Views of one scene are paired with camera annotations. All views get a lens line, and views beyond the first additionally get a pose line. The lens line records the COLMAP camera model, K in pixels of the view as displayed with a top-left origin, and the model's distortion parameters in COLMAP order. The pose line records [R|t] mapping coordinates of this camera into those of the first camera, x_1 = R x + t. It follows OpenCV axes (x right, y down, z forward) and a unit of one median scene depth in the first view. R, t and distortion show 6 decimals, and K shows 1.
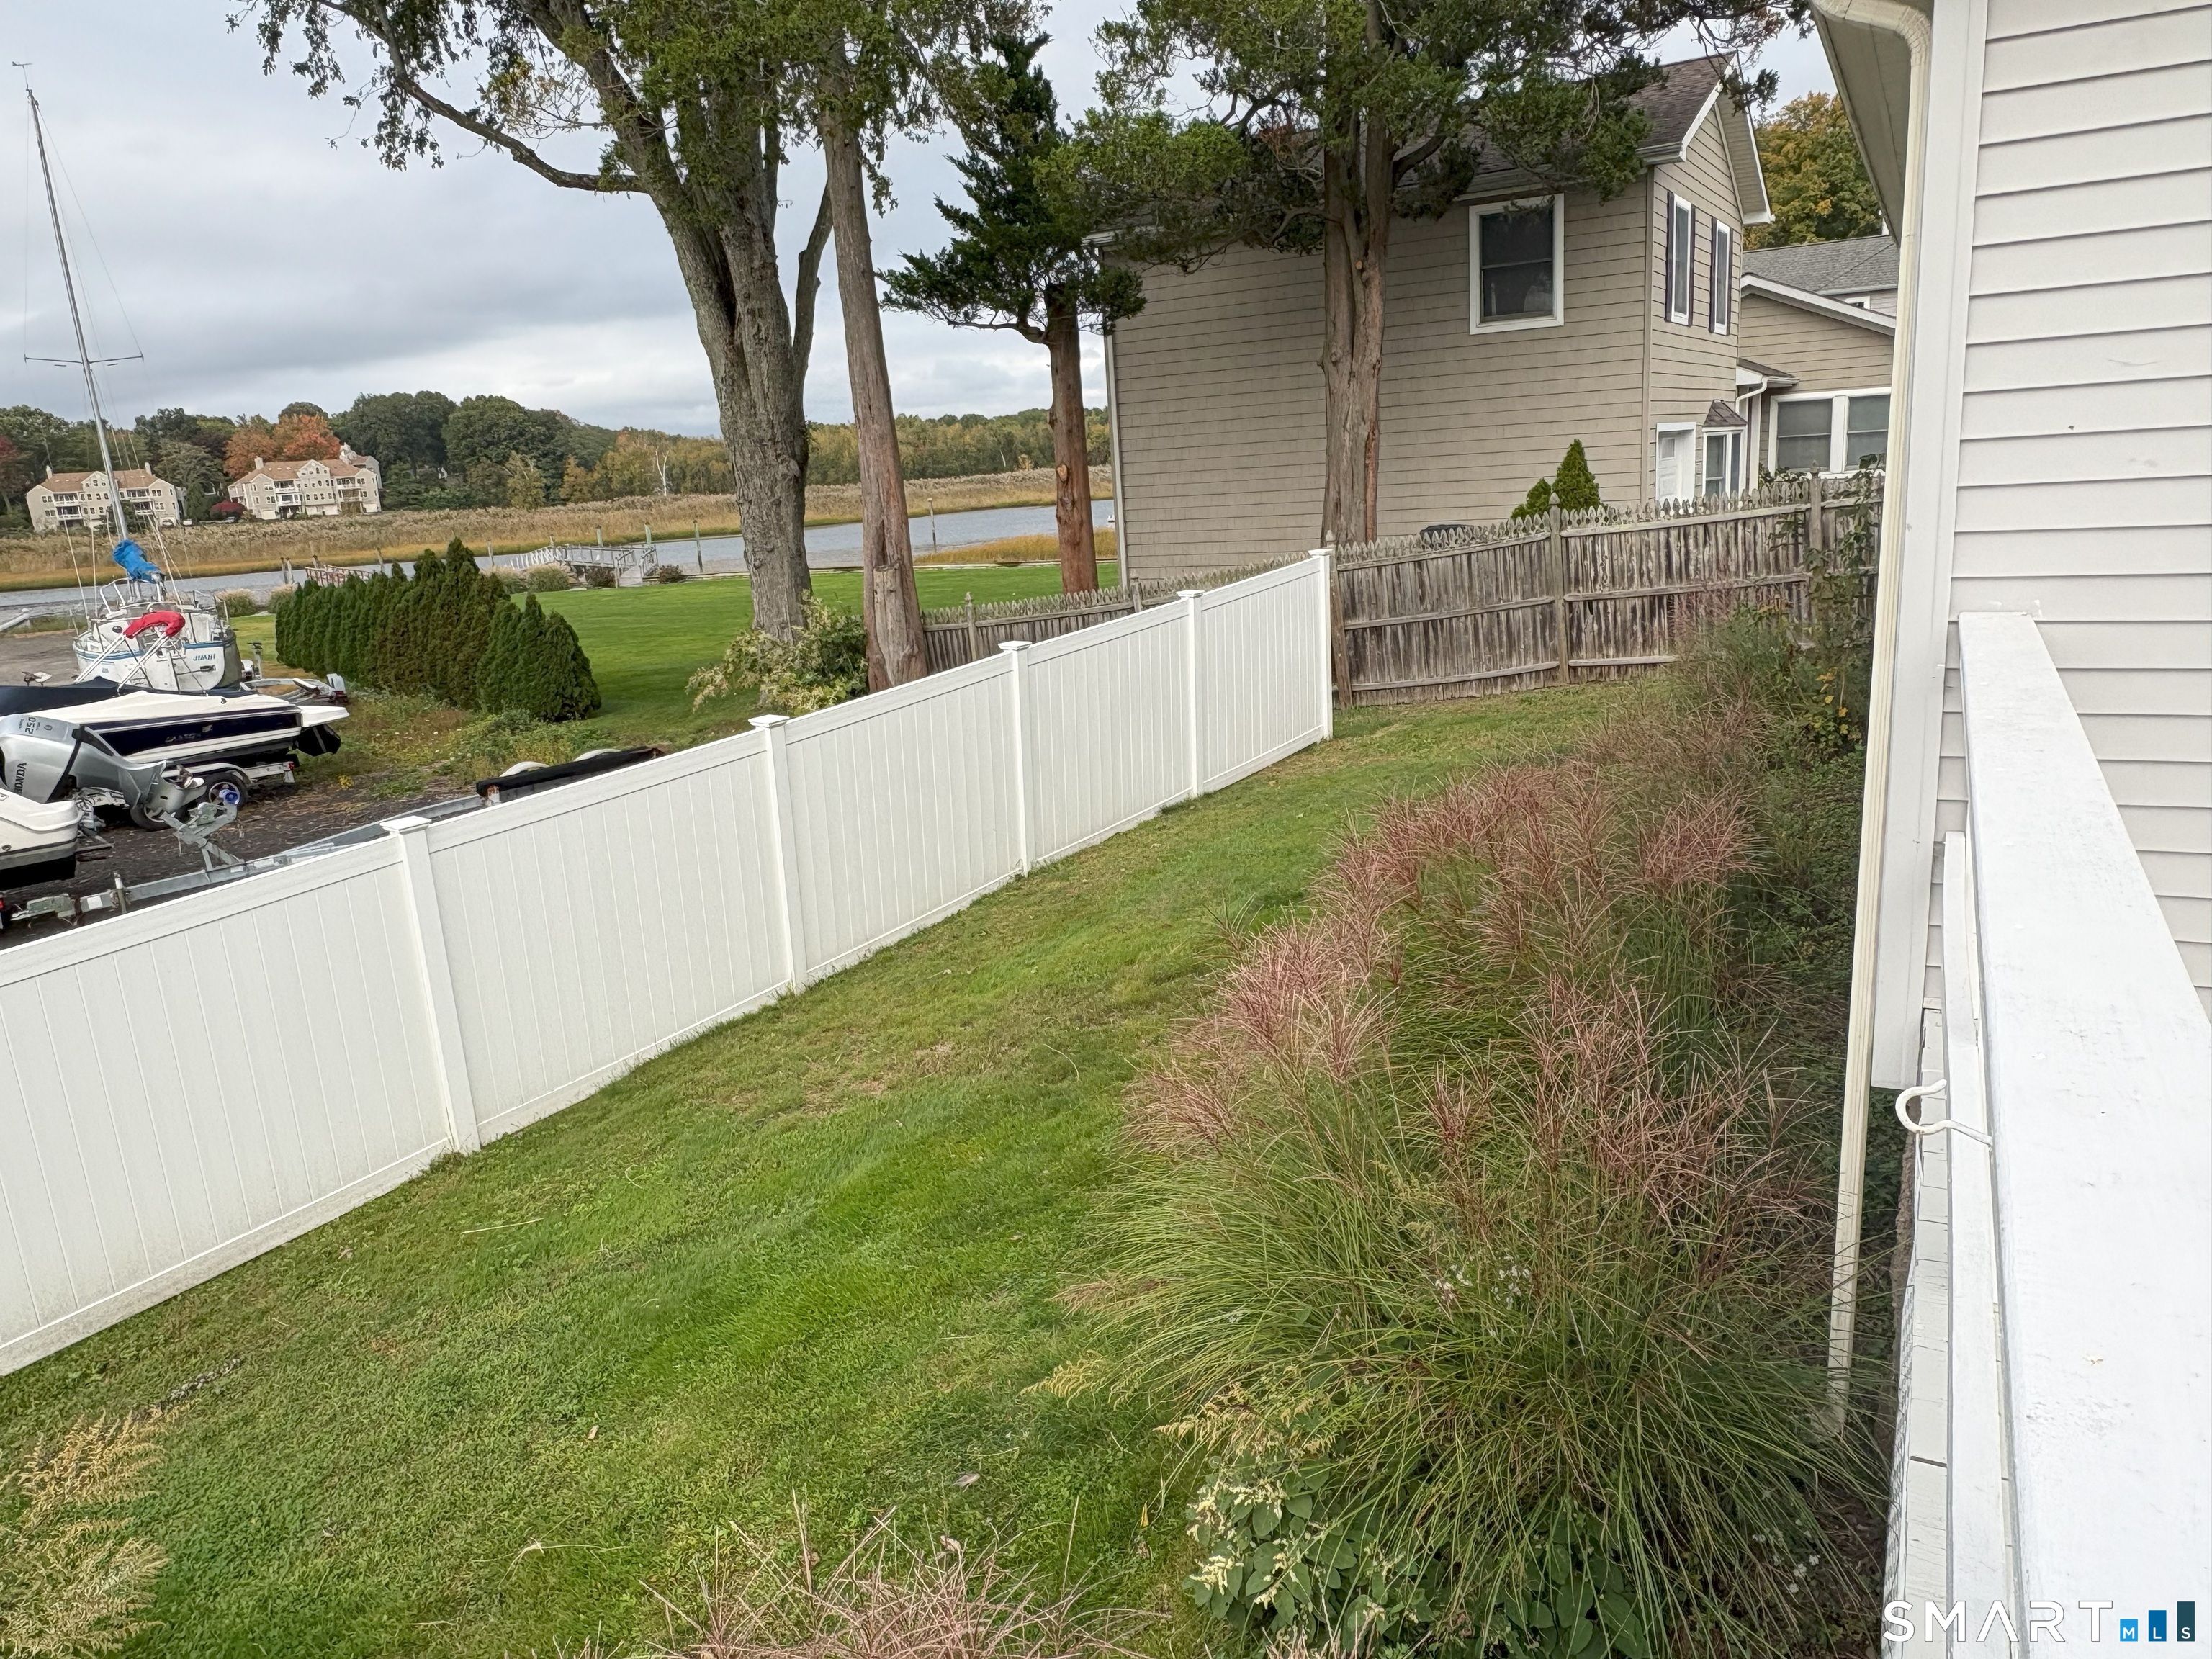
lens RADIAL K [[1547.8, 0, 1098.1], [0, 1547.8, 837.0], [0, 0, 1]] dist [0.000114, 0.005731]
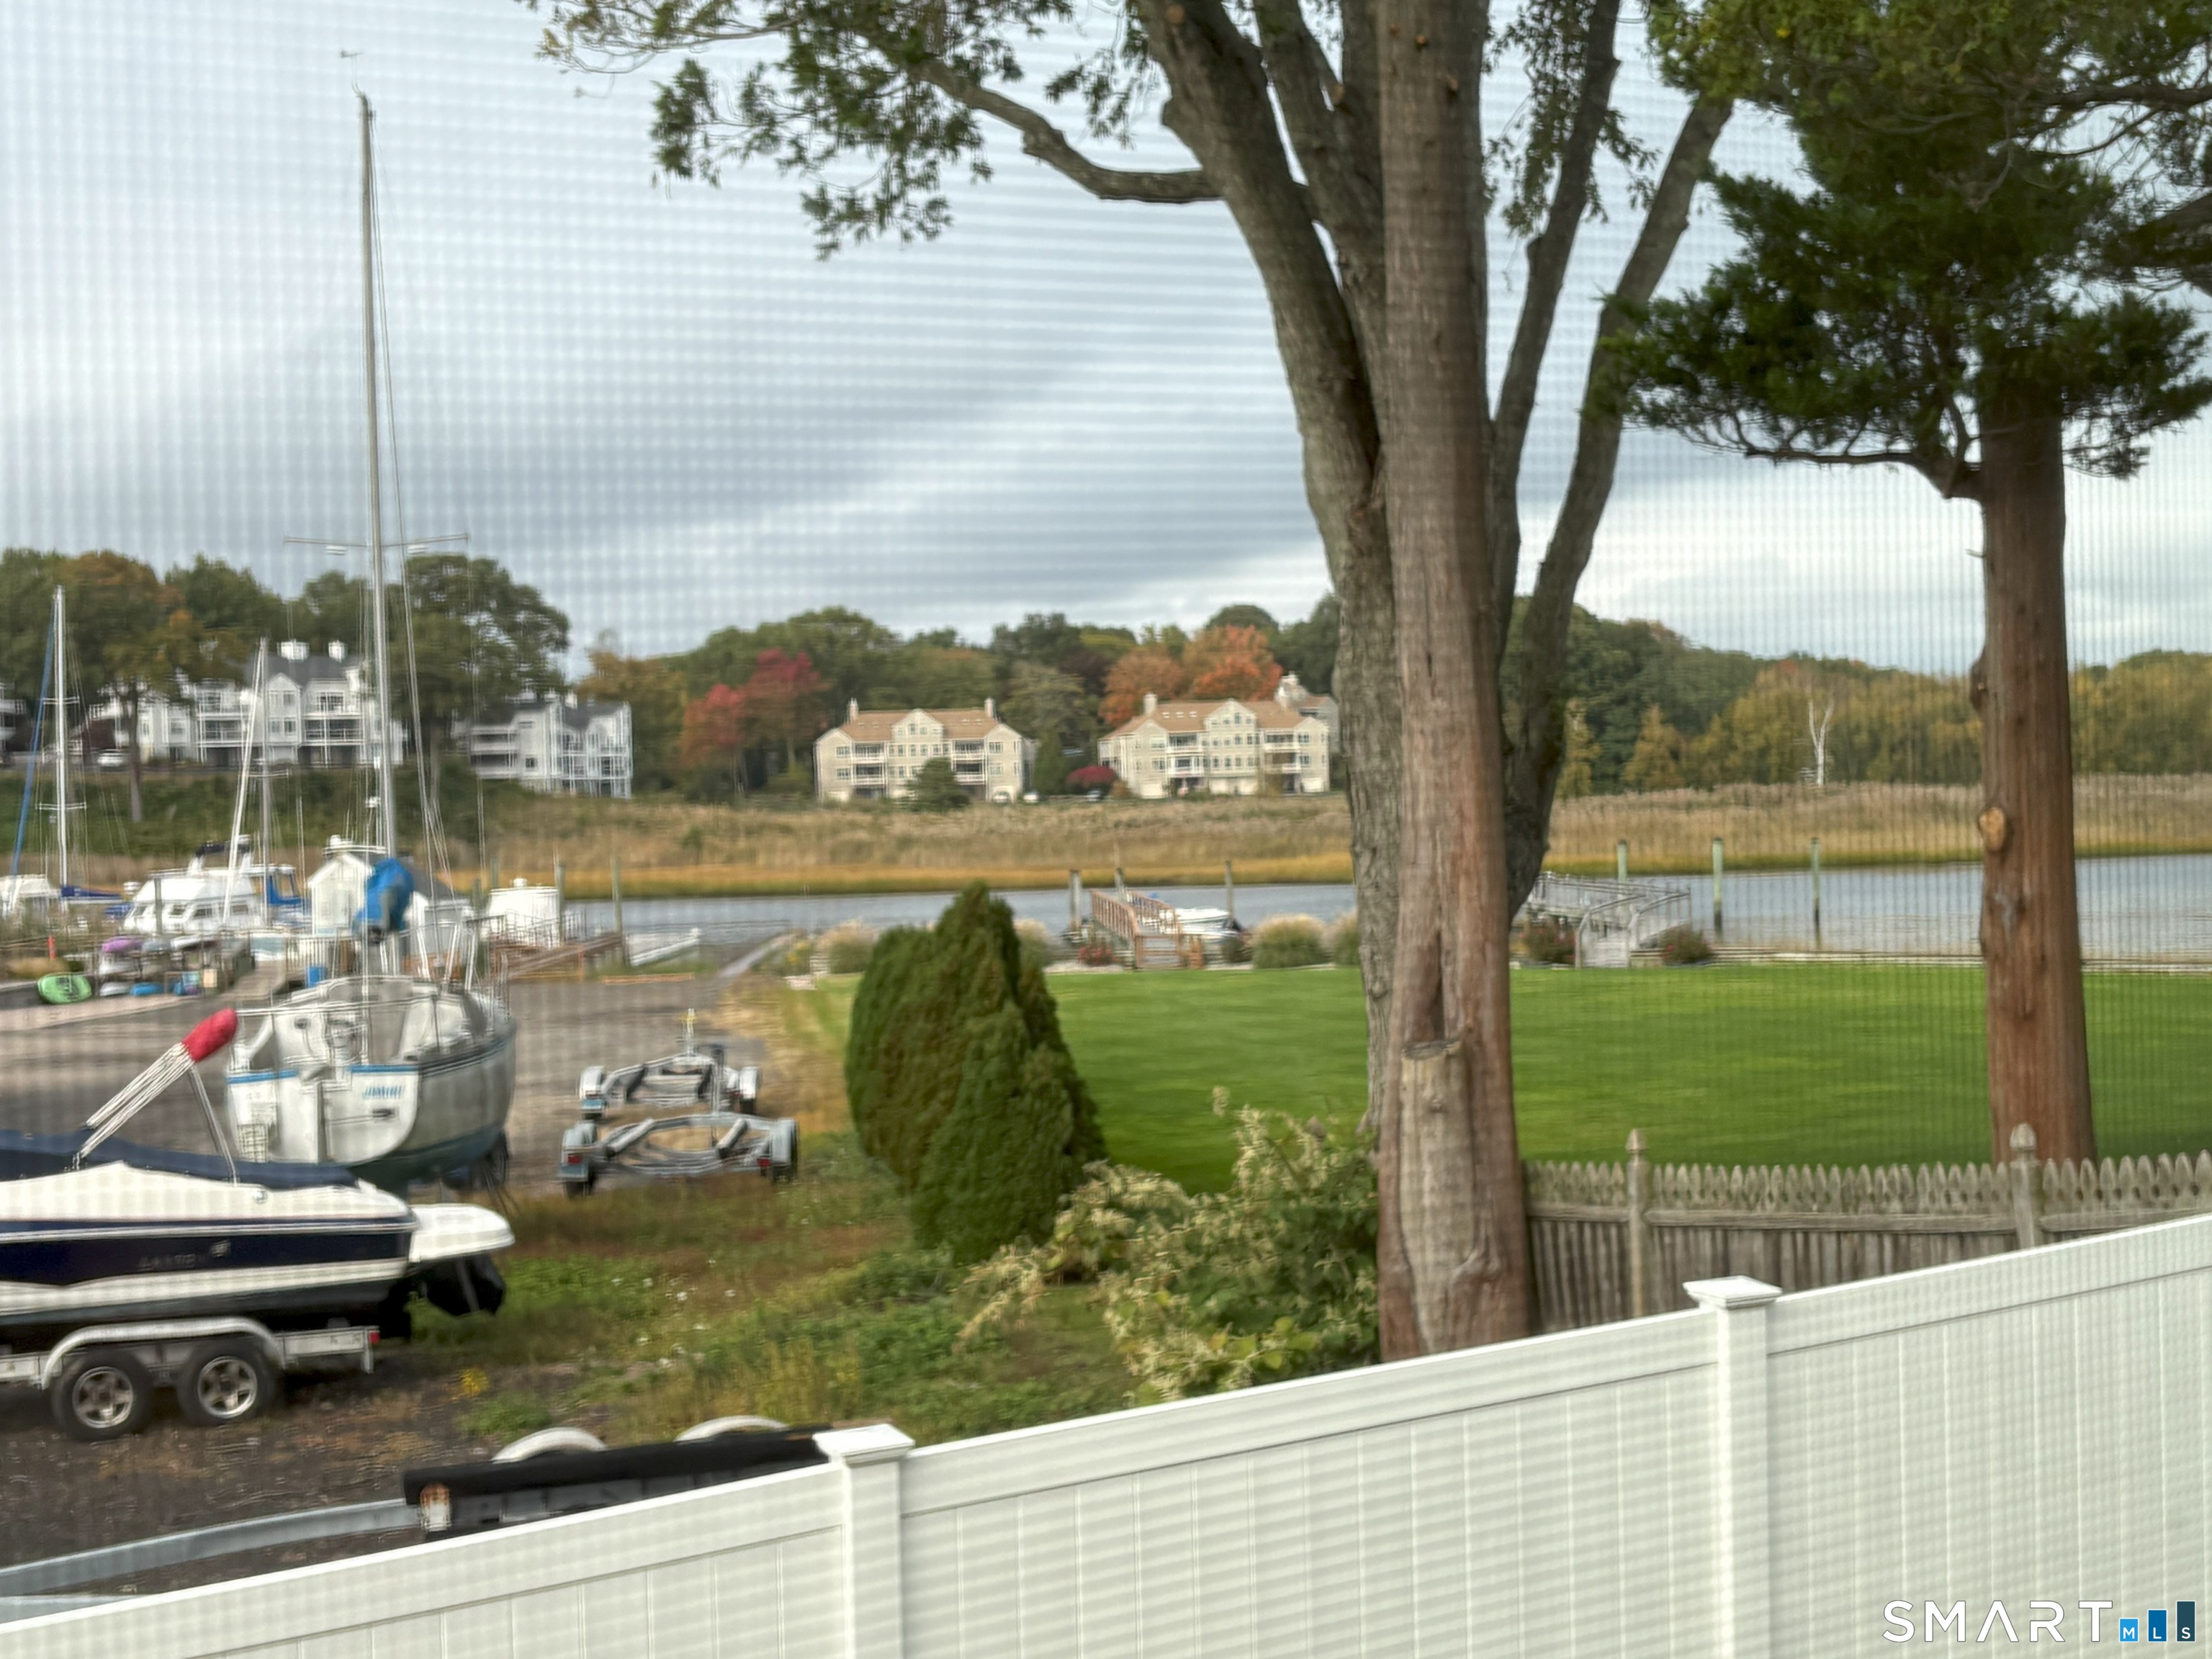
lens RADIAL K [[3021.8, 0, 1089.1], [0, 3021.8, 828.8], [0, 0, 1]] dist [0.112592, 0.000000]
pose [[0.866905, 0.045709, -0.496374, 0.137616], [-0.143943, 0.976321, -0.161488, -0.074741], [0.477239, 0.211444, 0.852957, 0.233992]]
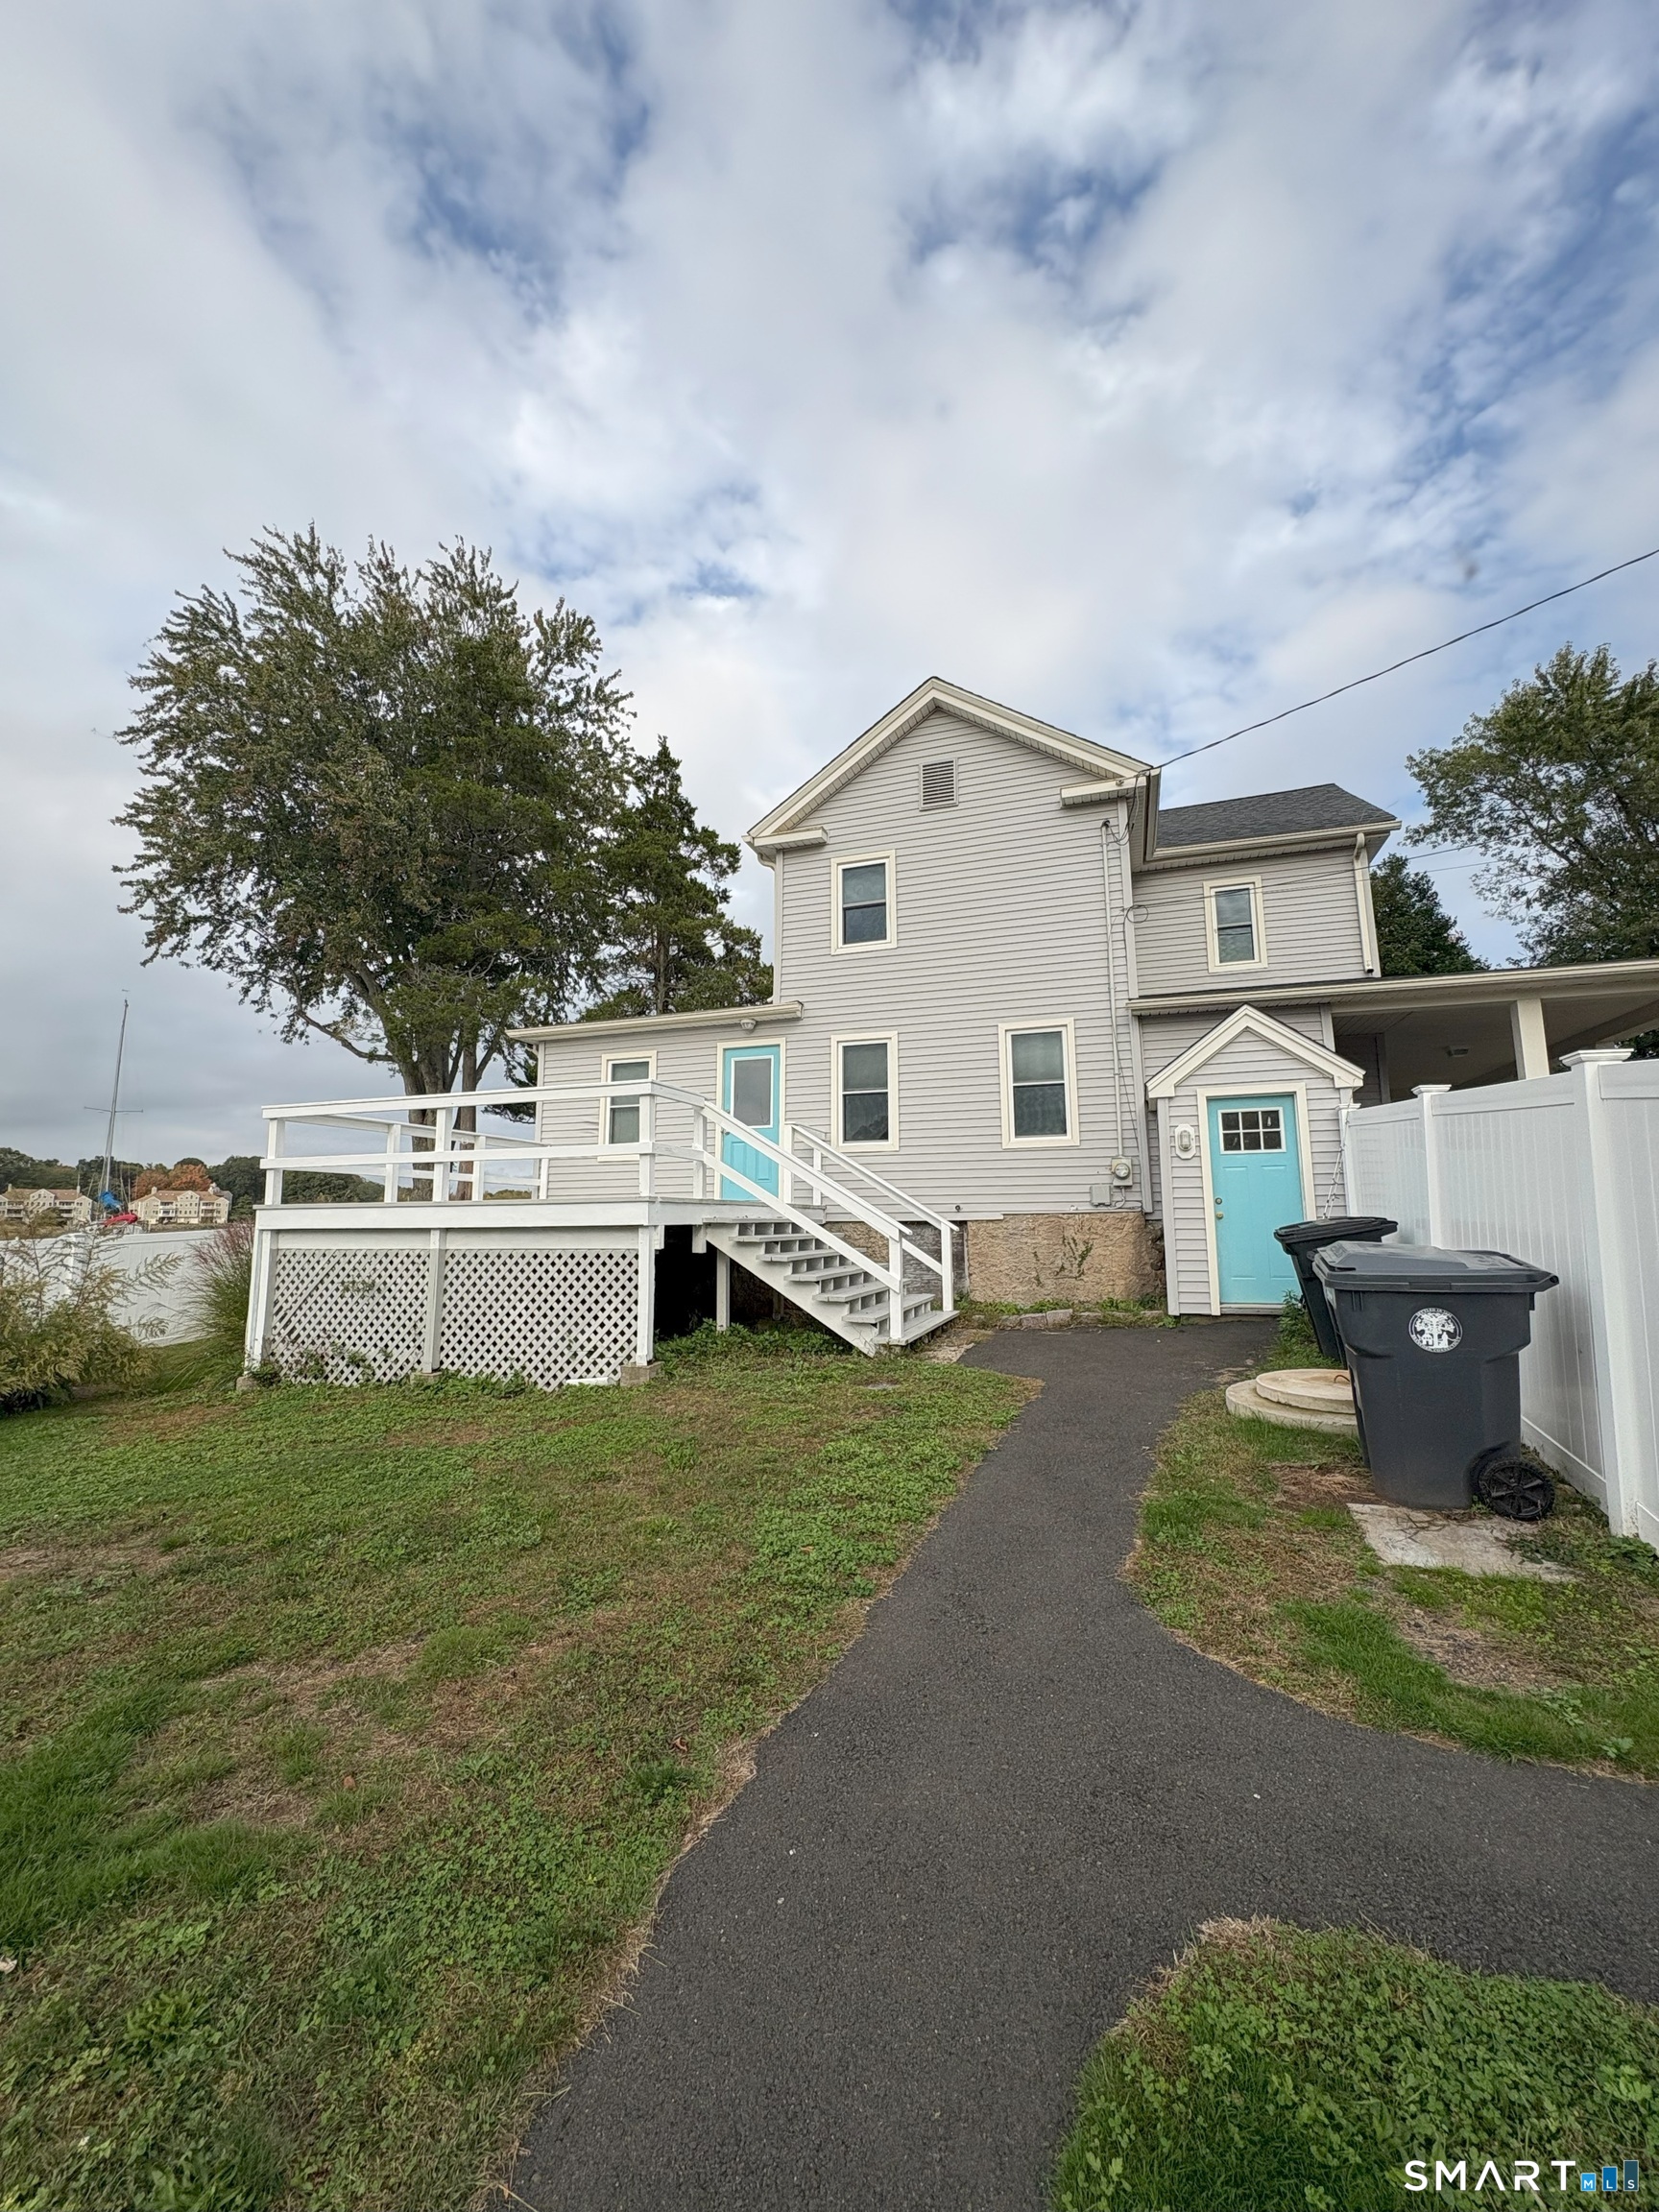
lens RADIAL K [[886.1, 0, 827.4], [0, 886.1, 1094.2], [0, 0, 1]] dist [0.000345, -0.000971]
pose [[0.984513, 0.082143, 0.154876, 0.165861], [-0.017340, 0.924730, -0.380229, 0.148237], [-0.174452, 0.371655, 0.911833, -0.372997]]
